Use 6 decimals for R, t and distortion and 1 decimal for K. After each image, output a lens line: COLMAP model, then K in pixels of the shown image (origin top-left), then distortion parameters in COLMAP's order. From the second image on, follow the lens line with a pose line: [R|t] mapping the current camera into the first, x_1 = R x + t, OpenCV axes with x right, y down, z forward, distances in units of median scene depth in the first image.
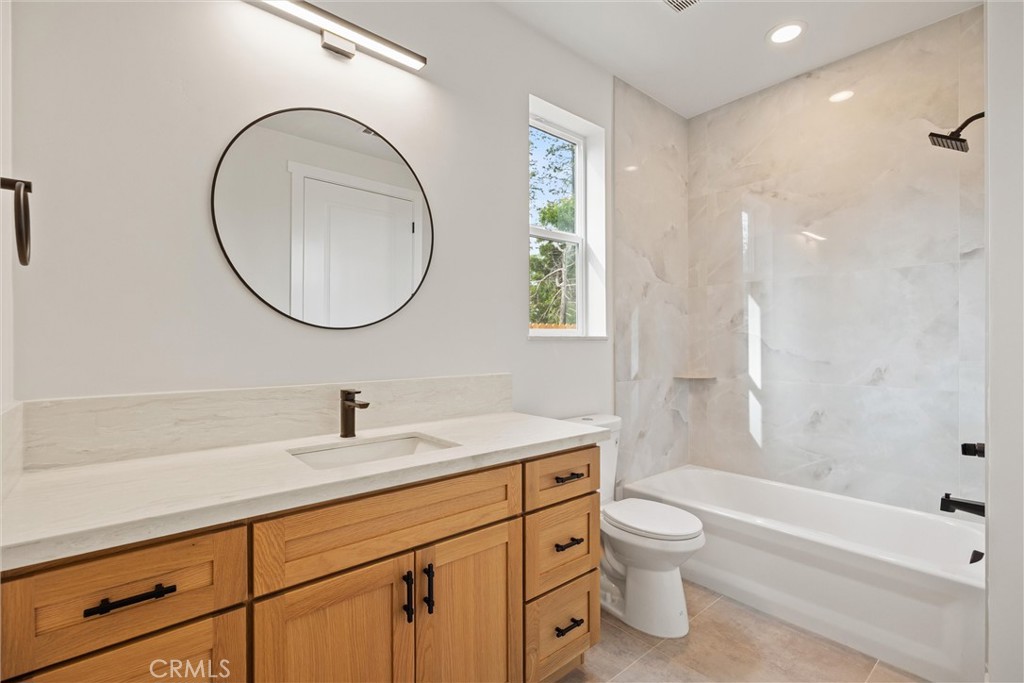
lens RADIAL K [[480.5, 0, 511.6], [0, 480.5, 338.6], [0, 0, 1]] dist [-0.001369, -0.000420]
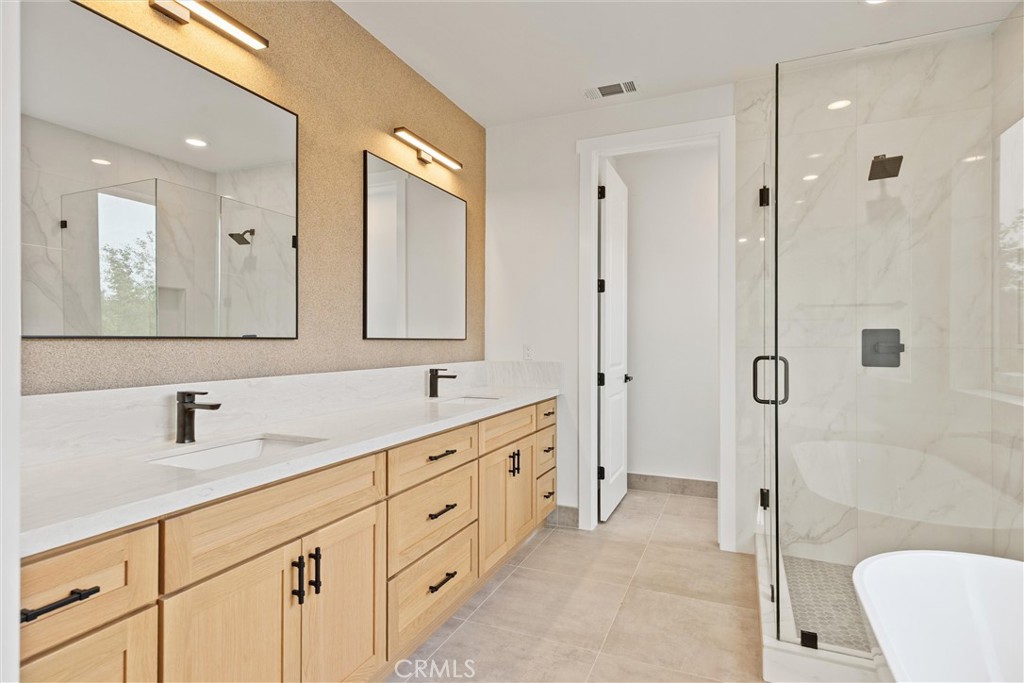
lens RADIAL K [[528.4, 0, 518.9], [0, 528.4, 336.6], [0, 0, 1]] dist [-0.005502, 0.000923]
pose [[0.902242, 0.000812, 0.431230, -0.269887], [-0.002820, 0.999988, 0.004017, -0.003850], [-0.431221, -0.004841, 0.902233, -0.241797]]
